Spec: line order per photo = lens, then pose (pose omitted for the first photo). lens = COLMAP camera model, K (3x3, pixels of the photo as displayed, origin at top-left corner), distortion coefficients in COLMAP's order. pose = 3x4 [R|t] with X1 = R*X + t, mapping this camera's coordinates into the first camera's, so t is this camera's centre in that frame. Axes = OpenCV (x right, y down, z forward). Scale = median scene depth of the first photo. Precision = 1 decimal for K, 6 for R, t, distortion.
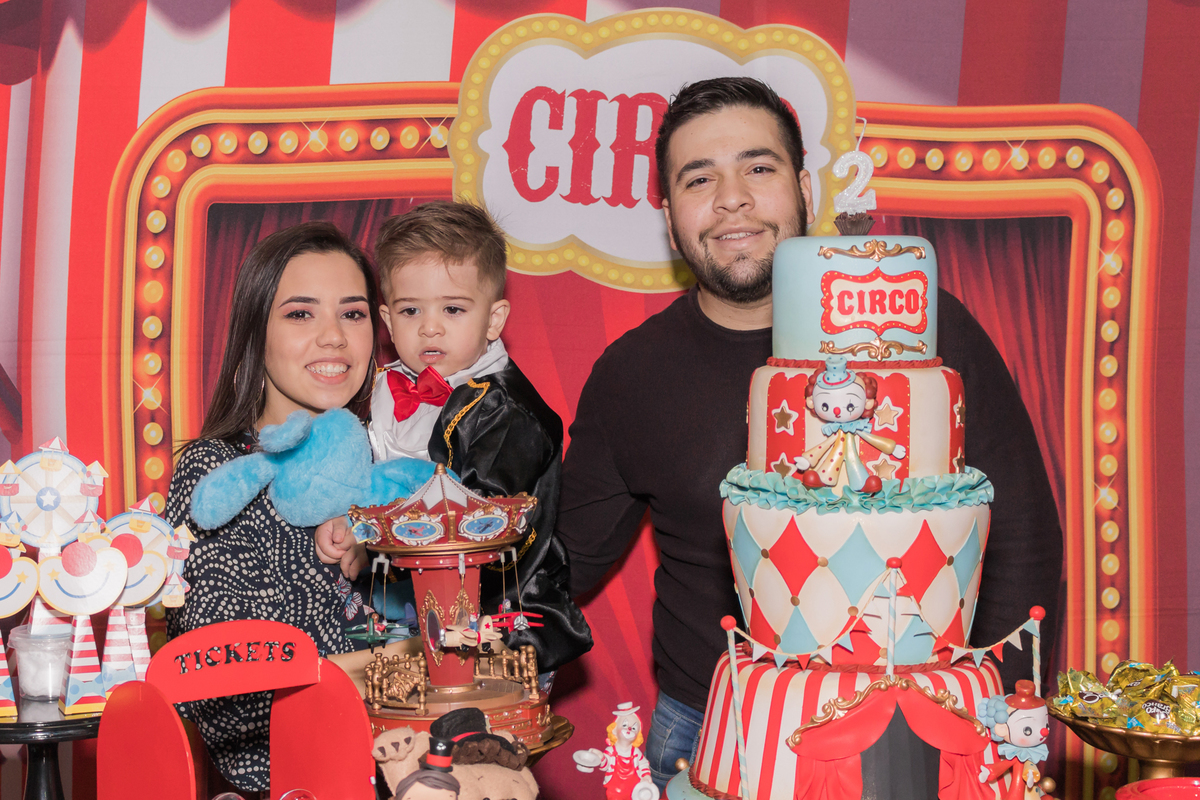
lens RADIAL K [[2292.5, 0, 452.4], [0, 2292.5, 338.7], [0, 0, 1]] dist [0.074443, 0.000000]
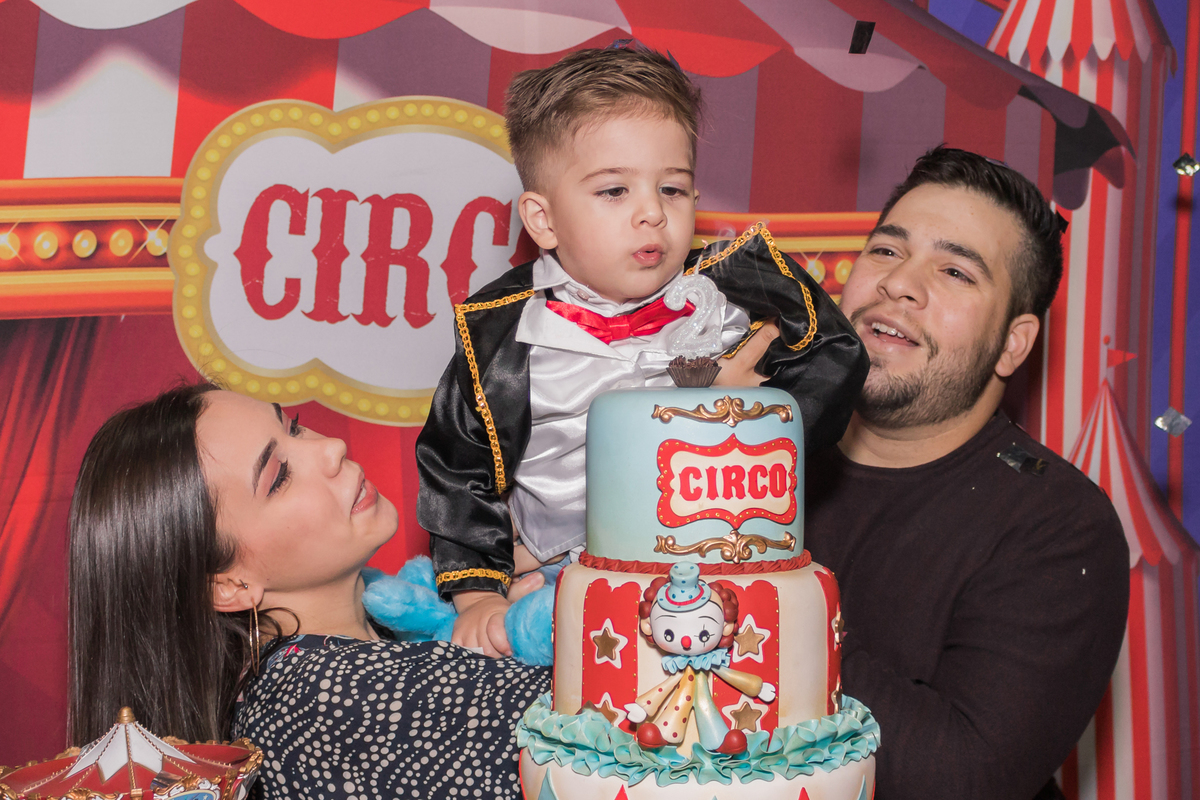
lens RADIAL K [[2010.3, 0, 547.5], [0, 2010.3, 233.2], [0, 0, 1]] dist [0.016867, 0.000000]
pose [[0.986344, 0.009382, 0.164429, 0.018771], [0.004904, 0.996261, -0.086257, -0.036232], [-0.164623, 0.085886, 0.982610, 0.338446]]
